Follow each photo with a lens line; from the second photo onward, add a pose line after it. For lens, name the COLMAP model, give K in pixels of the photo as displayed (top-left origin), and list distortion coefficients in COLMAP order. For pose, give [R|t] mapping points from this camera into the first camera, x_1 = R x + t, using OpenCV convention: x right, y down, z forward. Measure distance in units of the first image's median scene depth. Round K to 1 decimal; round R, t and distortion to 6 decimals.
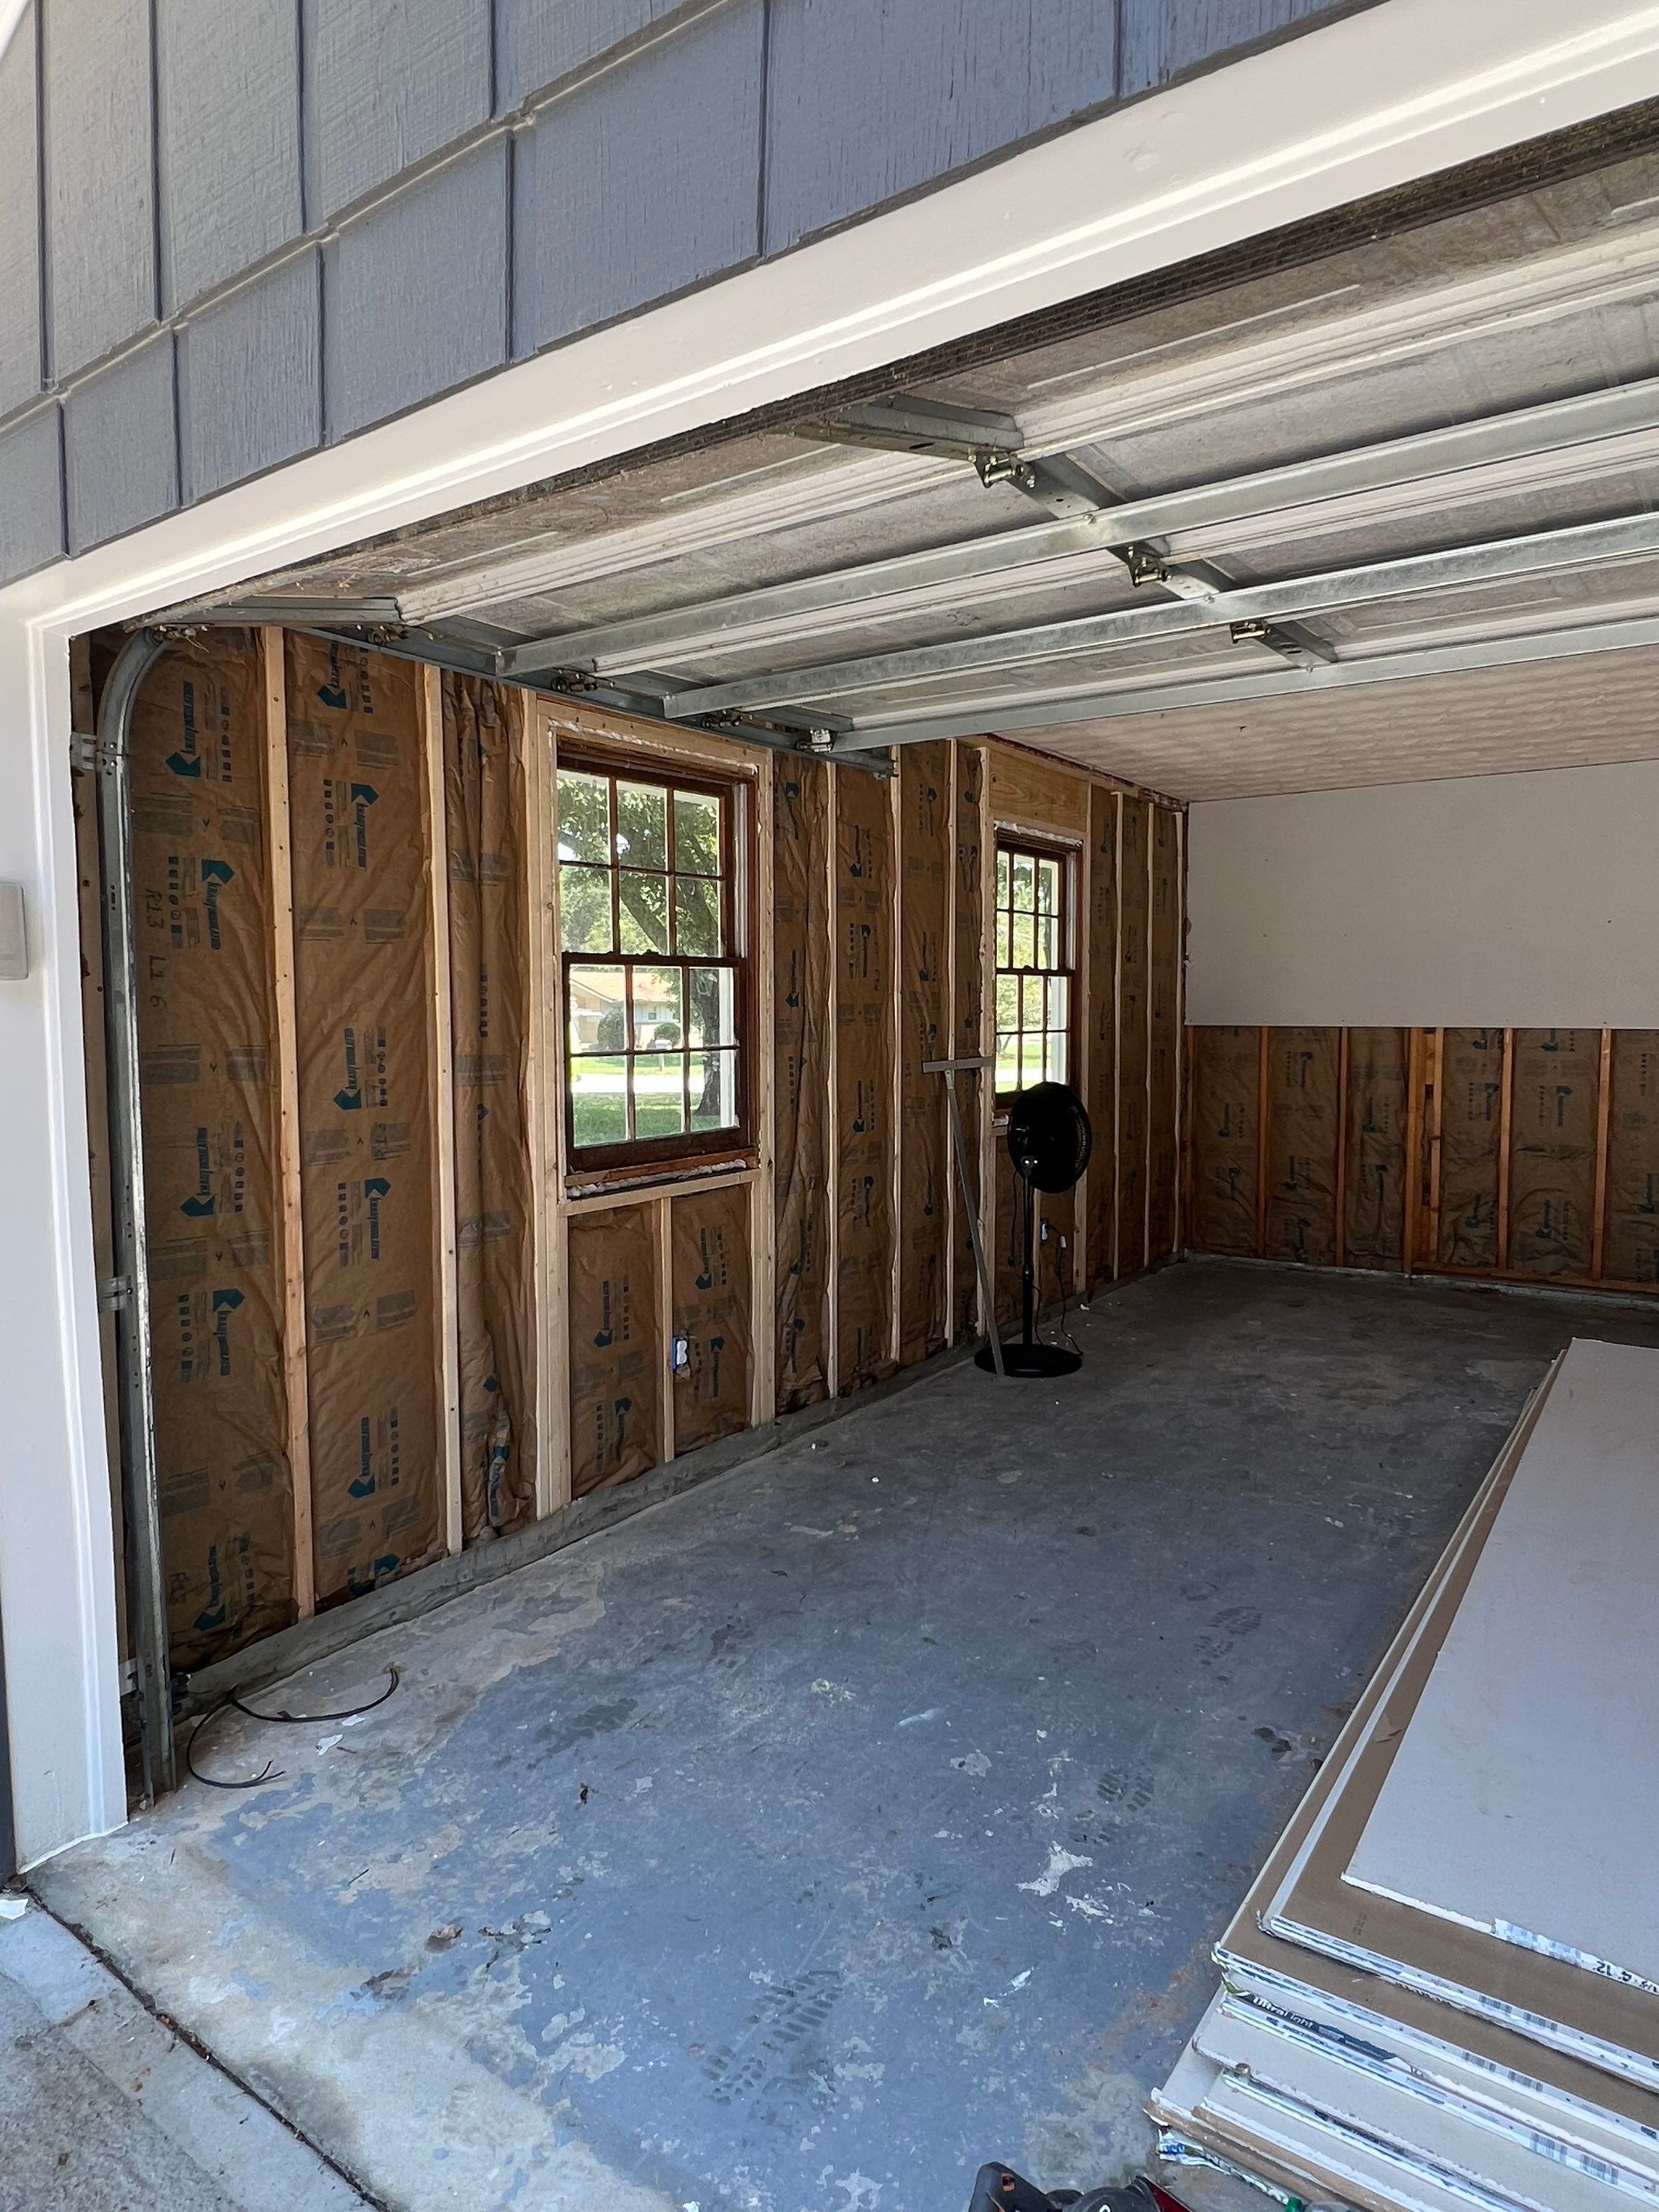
lens RADIAL K [[1297.0, 0, 831.7], [0, 1297.0, 1093.5], [0, 0, 1]] dist [-0.003848, 0.001924]
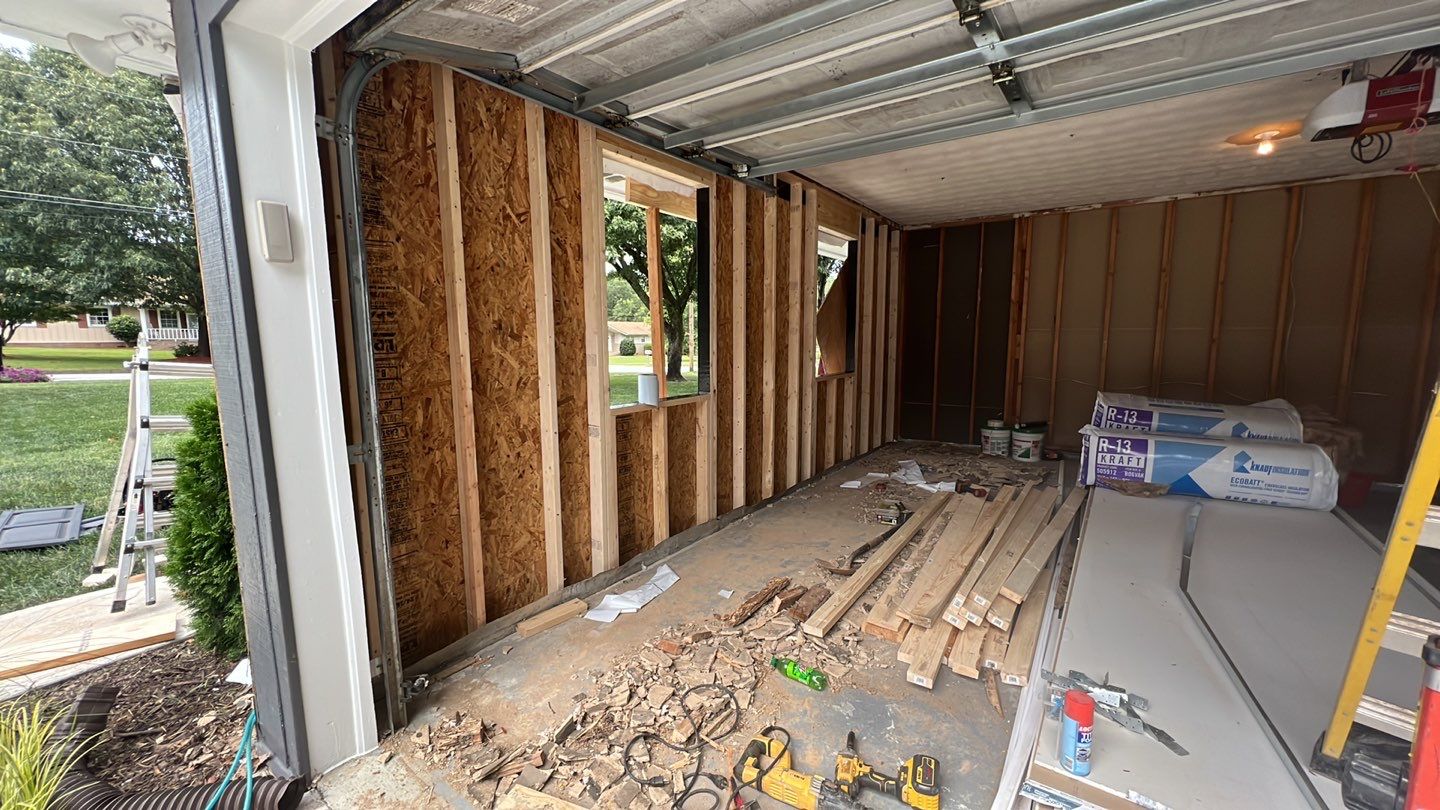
lens RADIAL K [[550.0, 0, 718.5], [0, 550.0, 406.3], [0, 0, 1]] dist [0.003026, 0.000201]
pose [[0.999999, -0.000868, 0.001445, -0.056916], [0.000783, 0.998344, 0.057523, 0.038374], [-0.001493, -0.057522, 0.998343, 0.203568]]
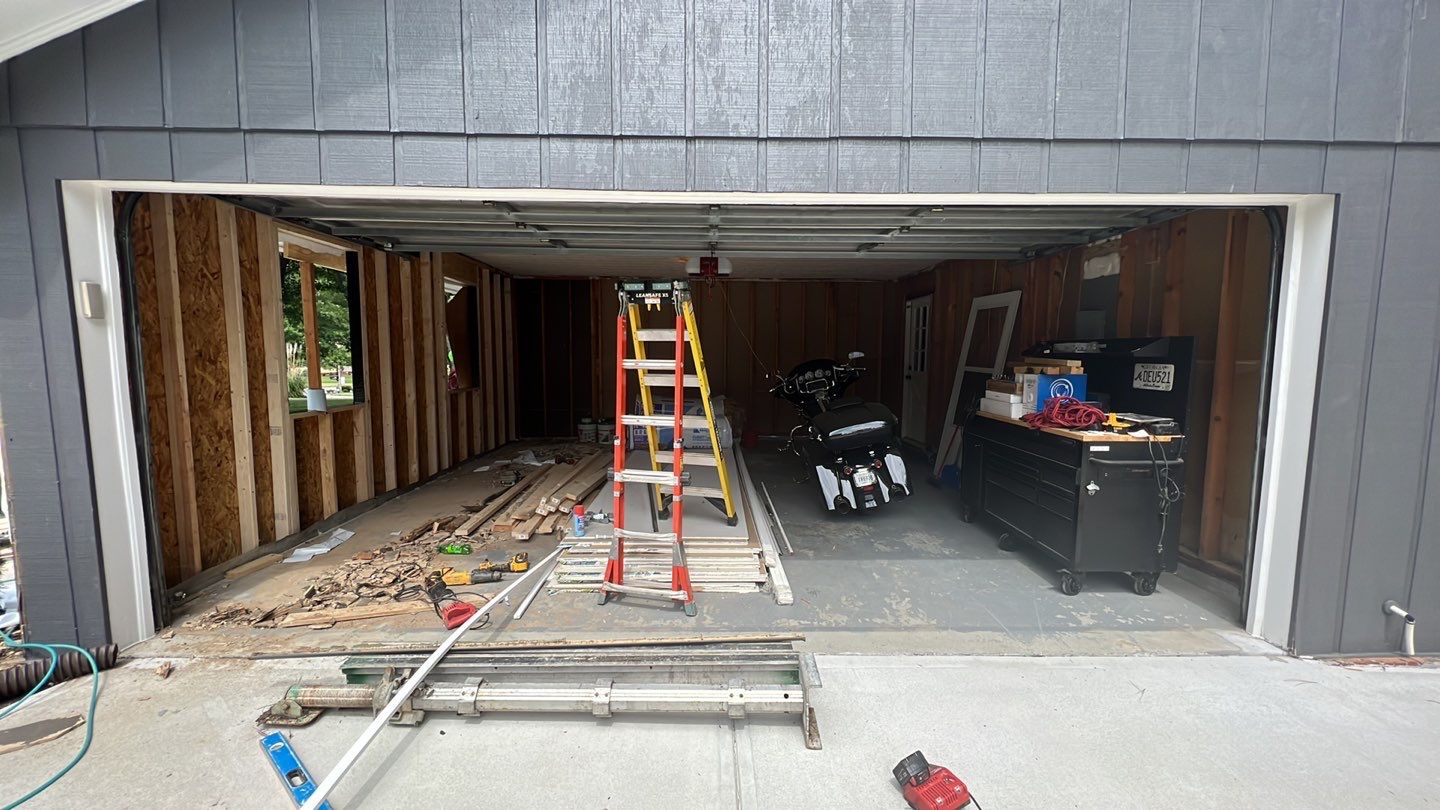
lens RADIAL K [[550.0, 0, 718.5], [0, 550.0, 406.3], [0, 0, 1]] dist [0.003026, 0.000201]
pose [[0.796780, -0.045819, 0.602529, -0.213991], [0.030659, 0.998902, 0.035417, 0.063263], [-0.603491, -0.009746, 0.797310, -0.468723]]
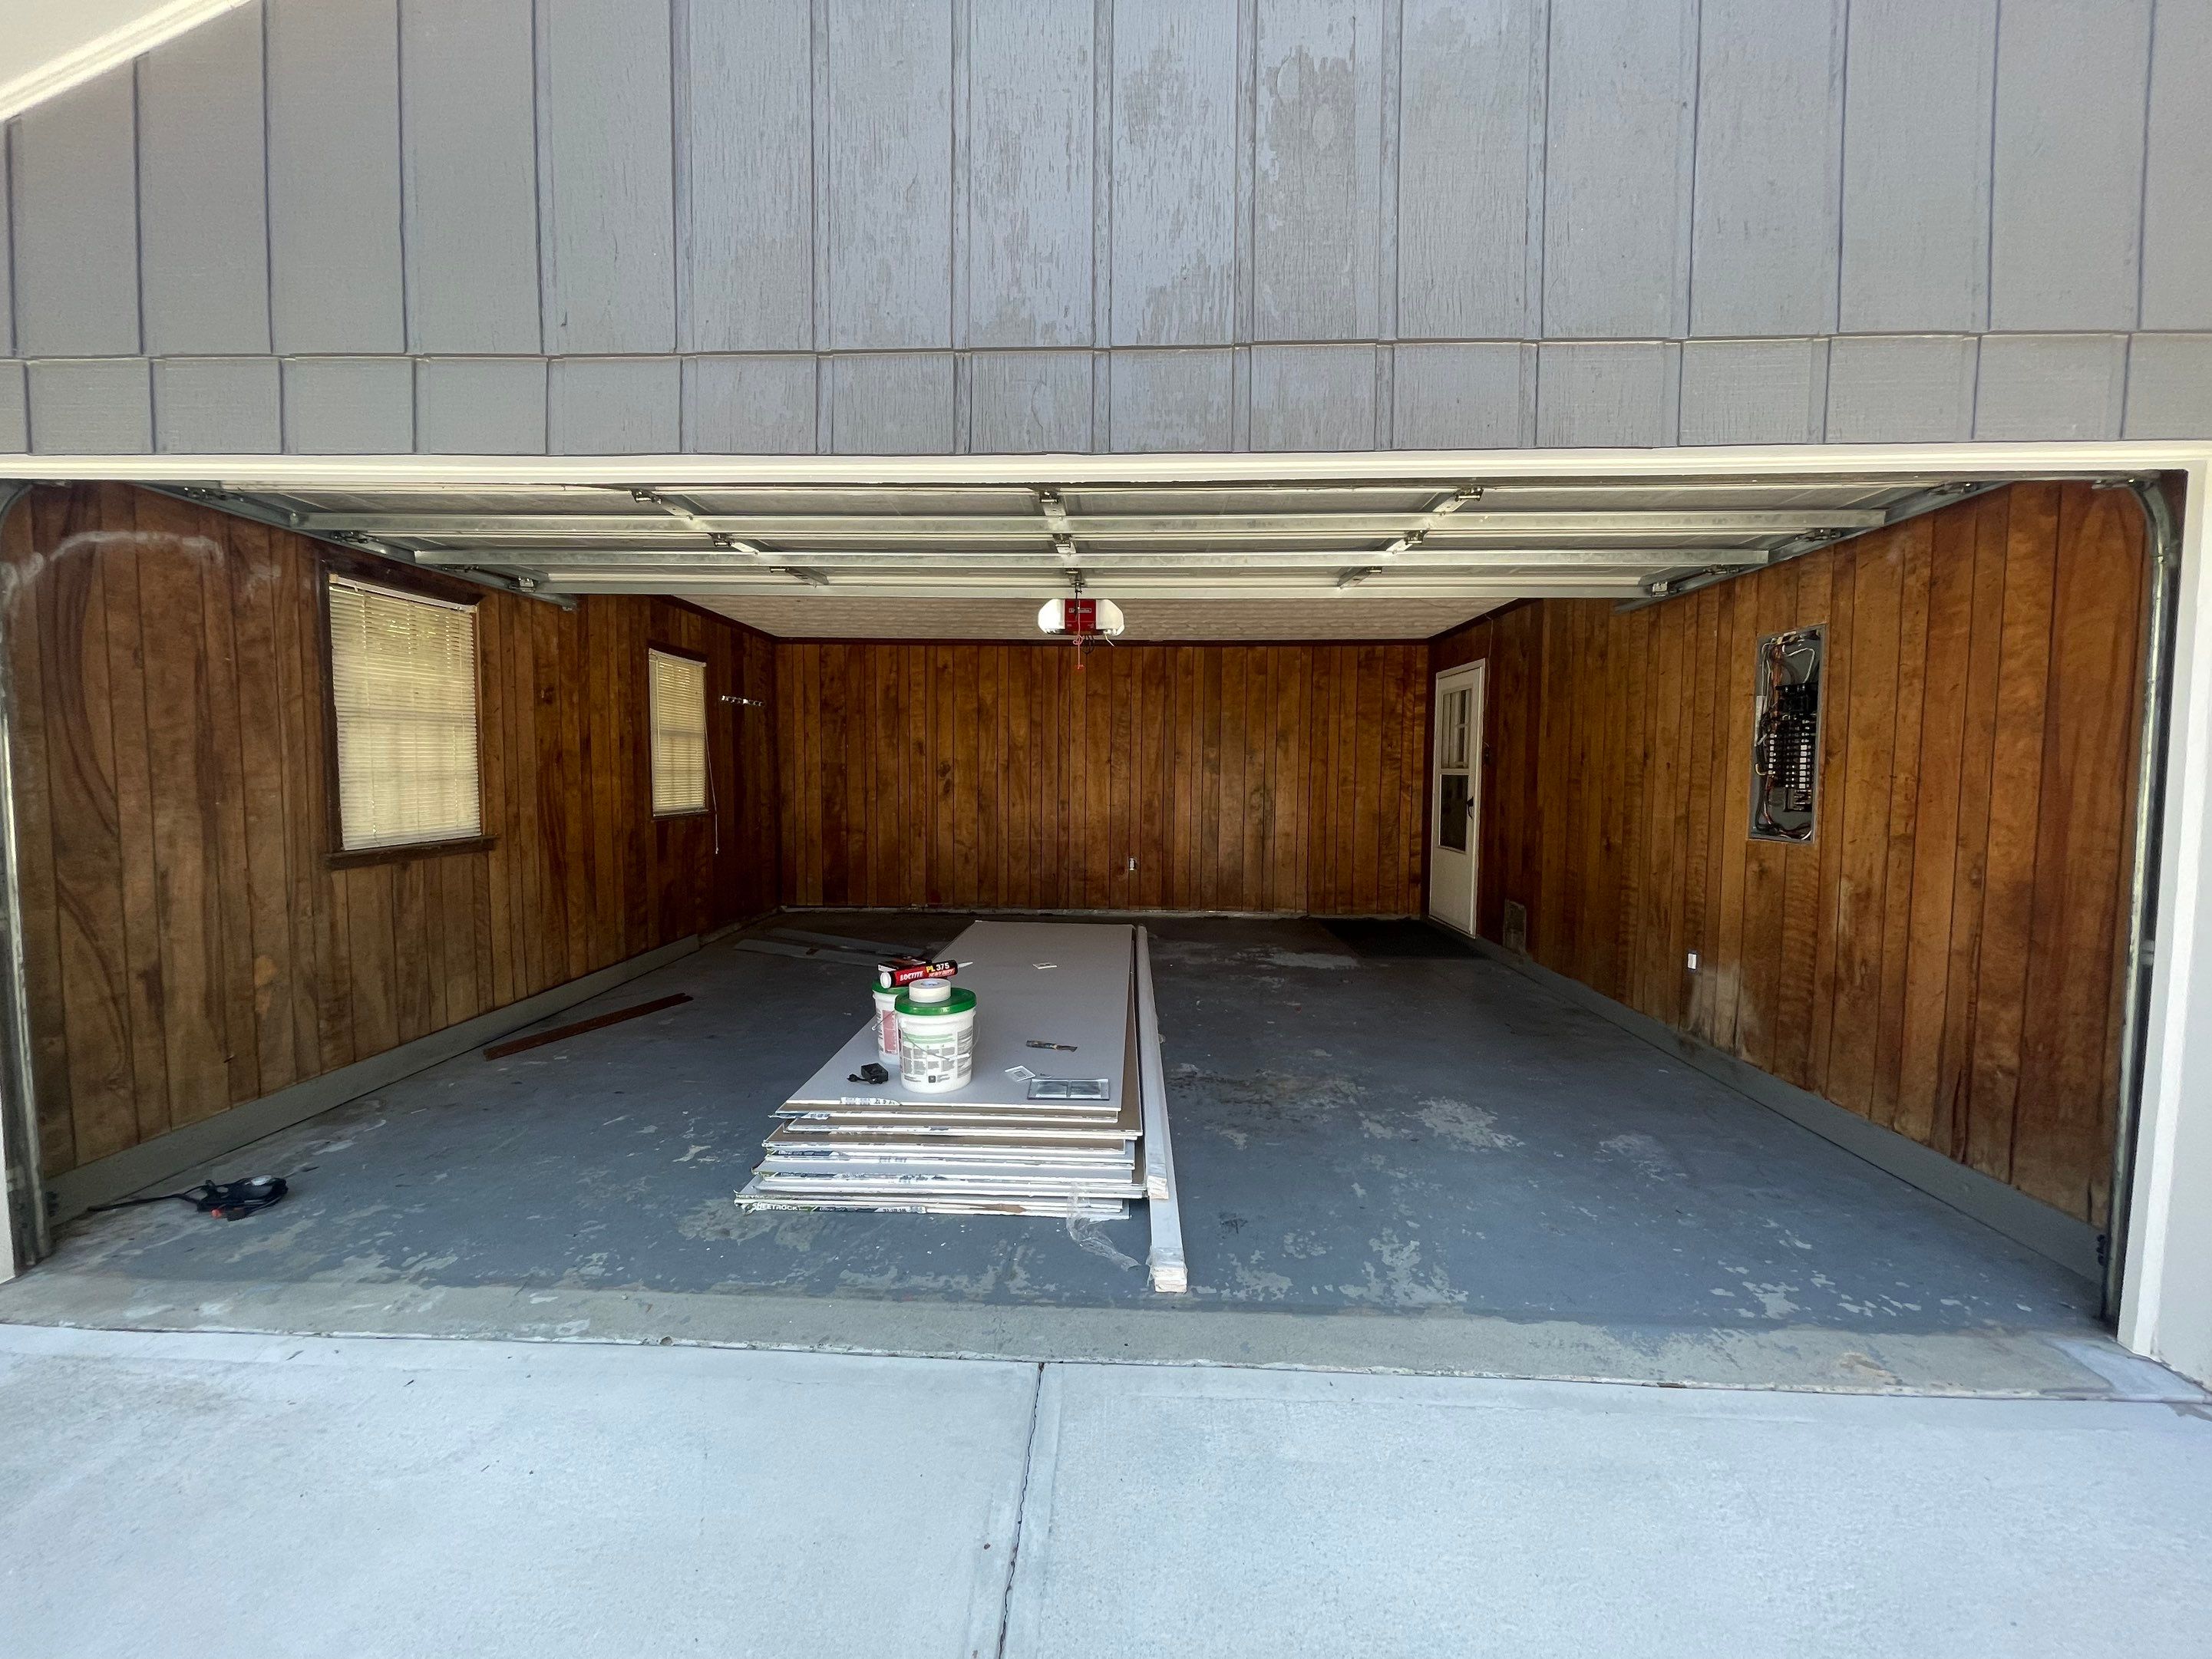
lens RADIAL K [[890.9, 0, 1099.3], [0, 890.9, 825.5], [0, 0, 1]] dist [-0.001563, 0.000208]
pose [[0.831329, -0.022902, 0.555309, -0.049422], [0.026474, 0.999648, 0.001593, 0.059039], [-0.555150, 0.013377, 0.831643, -0.415467]]
